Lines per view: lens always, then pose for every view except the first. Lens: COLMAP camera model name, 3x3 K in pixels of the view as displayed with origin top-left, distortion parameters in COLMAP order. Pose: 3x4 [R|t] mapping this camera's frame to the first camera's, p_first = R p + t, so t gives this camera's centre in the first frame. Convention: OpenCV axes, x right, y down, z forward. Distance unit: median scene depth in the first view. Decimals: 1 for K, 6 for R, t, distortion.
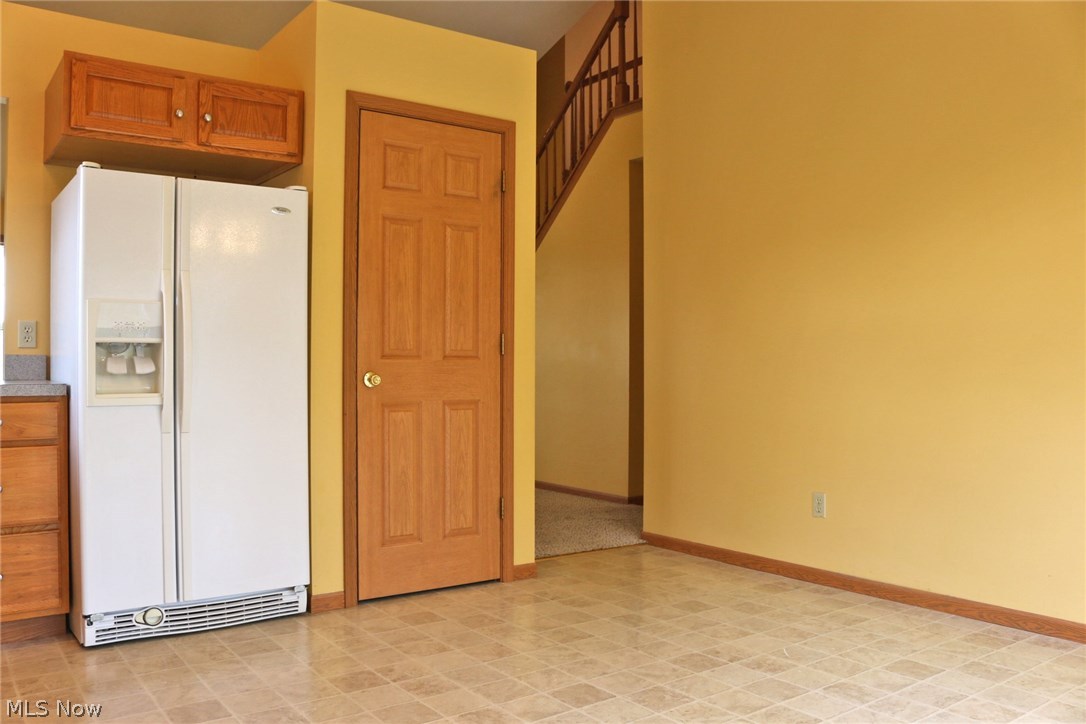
lens RADIAL K [[875.9, 0, 543.0], [0, 875.9, 362.0], [0, 0, 1]] dist [-0.167352, 0.116578]
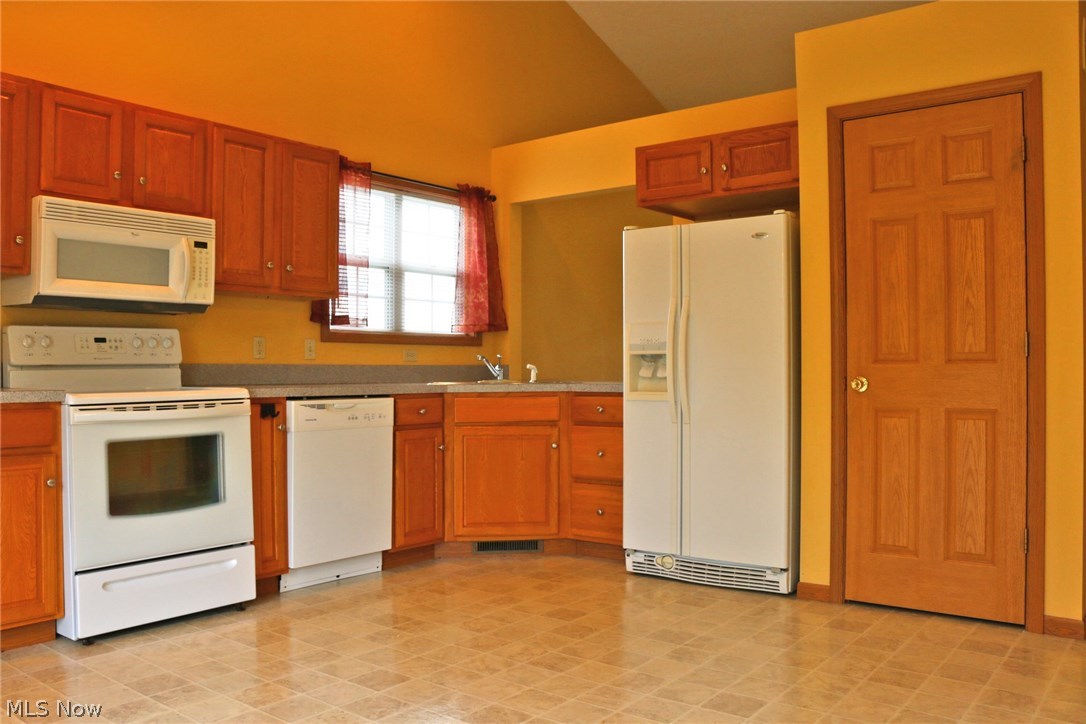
lens RADIAL K [[875.9, 0, 543.0], [0, 875.9, 362.0], [0, 0, 1]] dist [-0.167352, 0.116578]
pose [[0.271586, -0.013139, -0.962324, 0.652719], [0.004610, 0.999913, -0.012351, 0.004874], [0.962403, -0.001082, 0.271623, 0.368486]]
